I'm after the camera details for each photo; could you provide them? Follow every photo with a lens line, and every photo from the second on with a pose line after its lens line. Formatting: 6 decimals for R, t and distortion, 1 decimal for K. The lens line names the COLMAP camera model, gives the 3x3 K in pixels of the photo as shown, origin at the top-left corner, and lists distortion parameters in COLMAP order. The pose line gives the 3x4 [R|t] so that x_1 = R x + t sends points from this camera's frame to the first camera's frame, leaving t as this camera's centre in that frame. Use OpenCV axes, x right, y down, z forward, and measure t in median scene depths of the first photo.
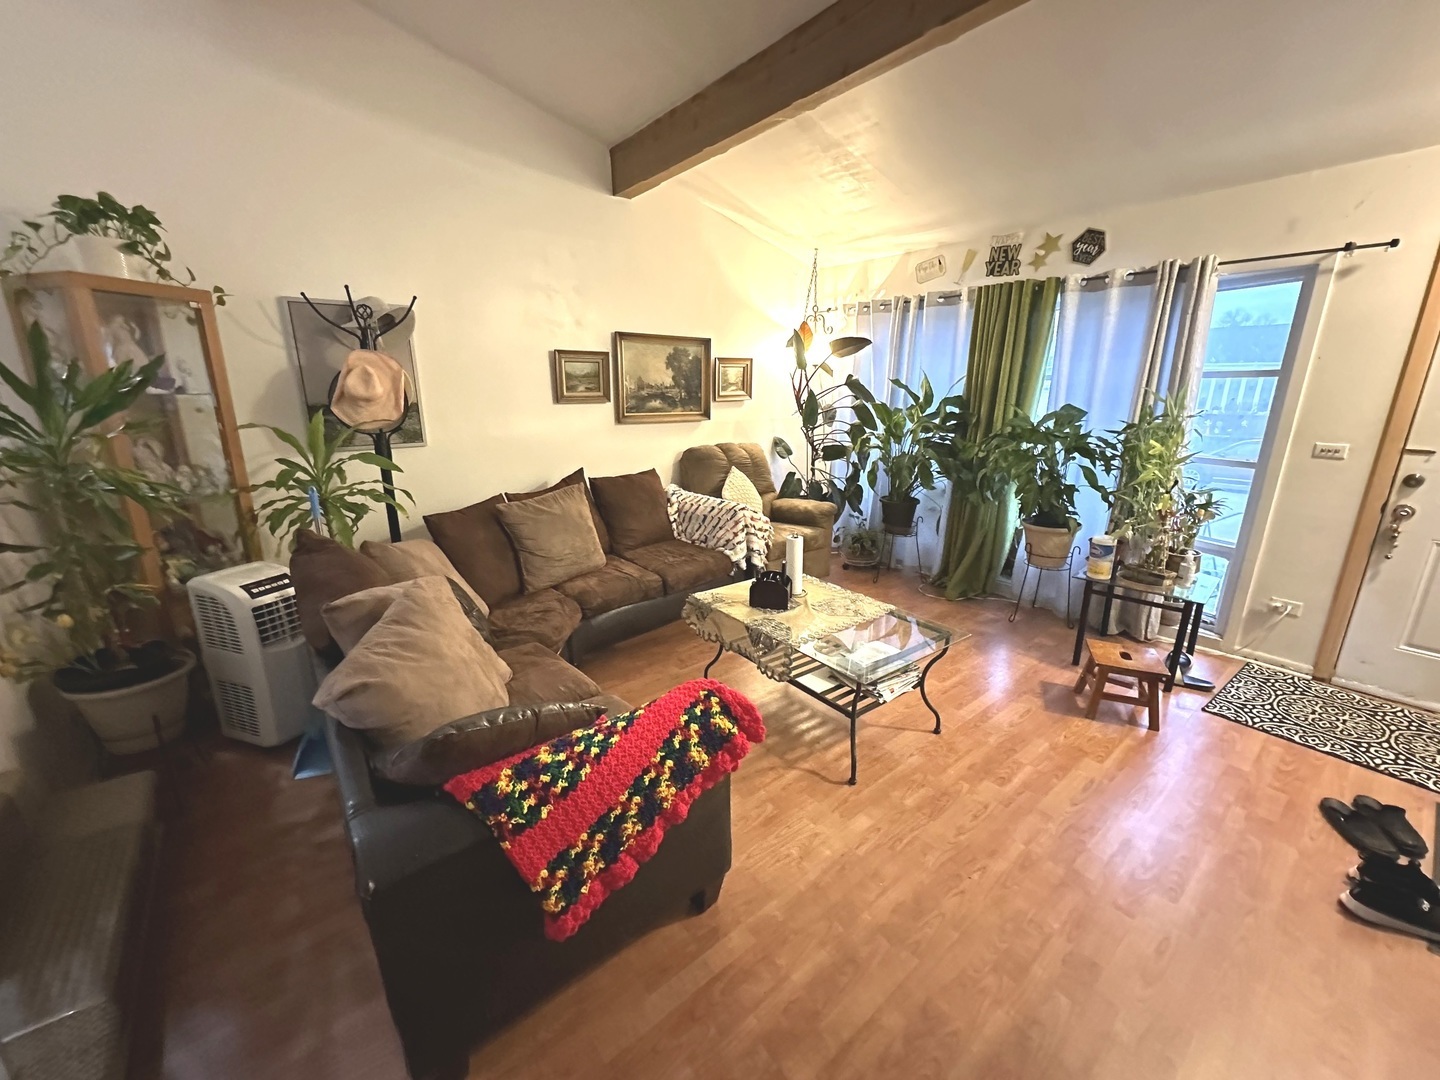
lens RADIAL K [[574.0, 0, 720.0], [0, 574.0, 540.0], [0, 0, 1]] dist [0.001112, 0.000100]
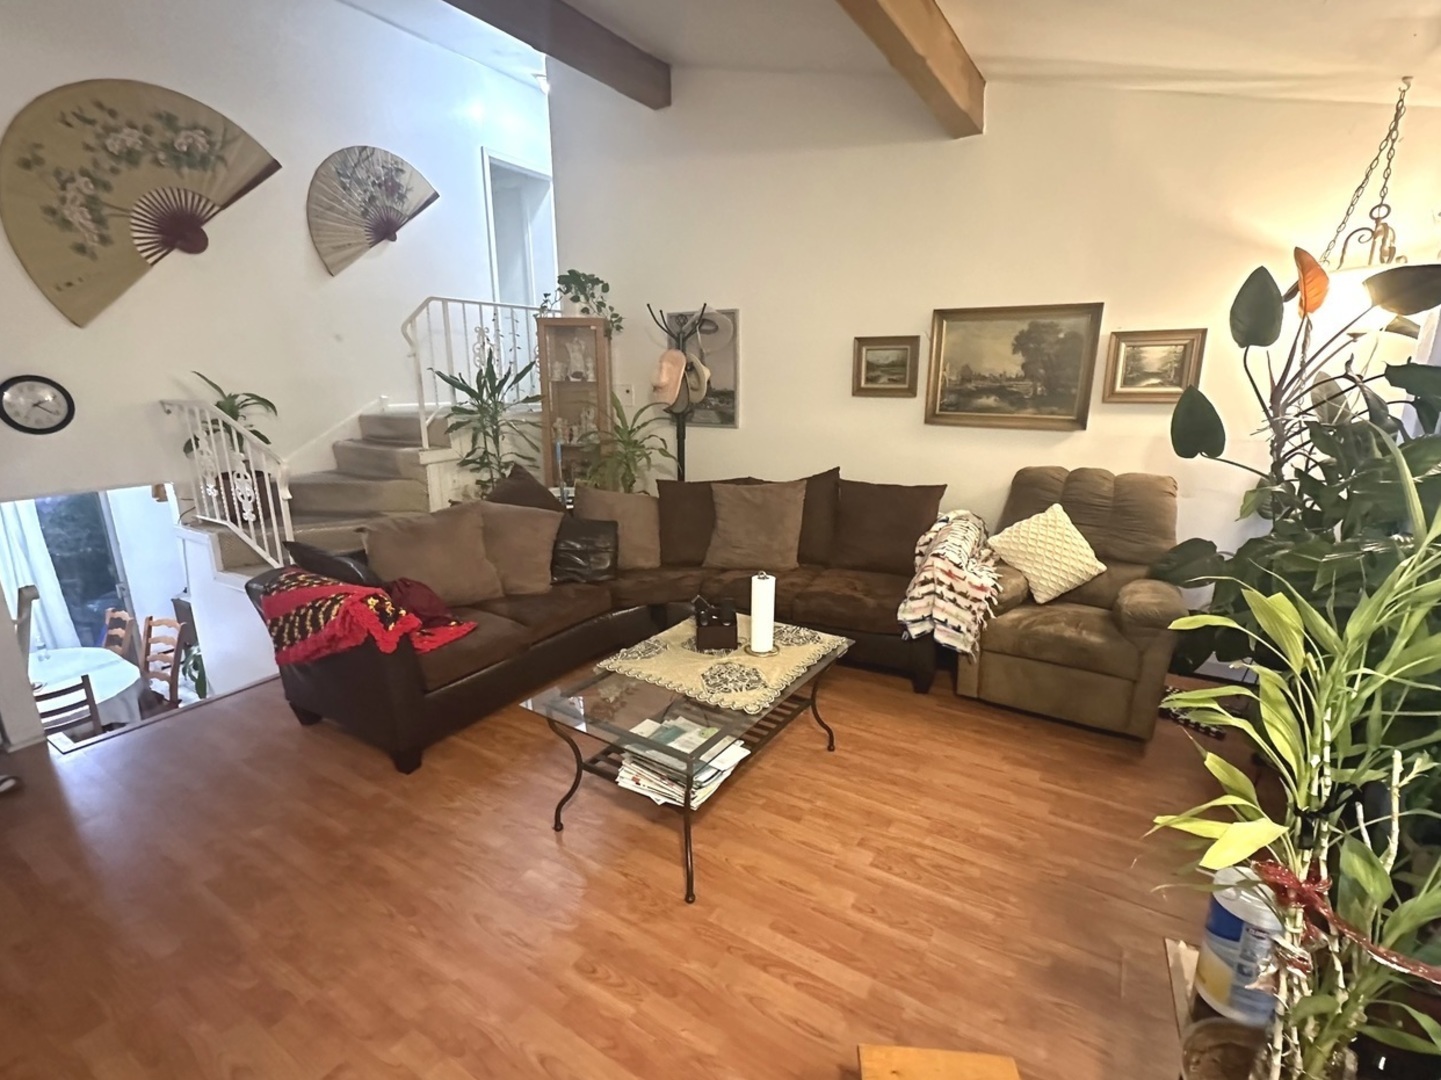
lens RADIAL K [[667.4, 0, 720.5], [0, 667.4, 540.0], [0, 0, 1]] dist [-0.002642, -0.000343]
pose [[0.324831, 0.229285, -0.917558, 0.628633], [-0.244178, 0.957608, 0.152850, -0.119876], [0.913708, 0.174397, 0.367047, 0.425196]]
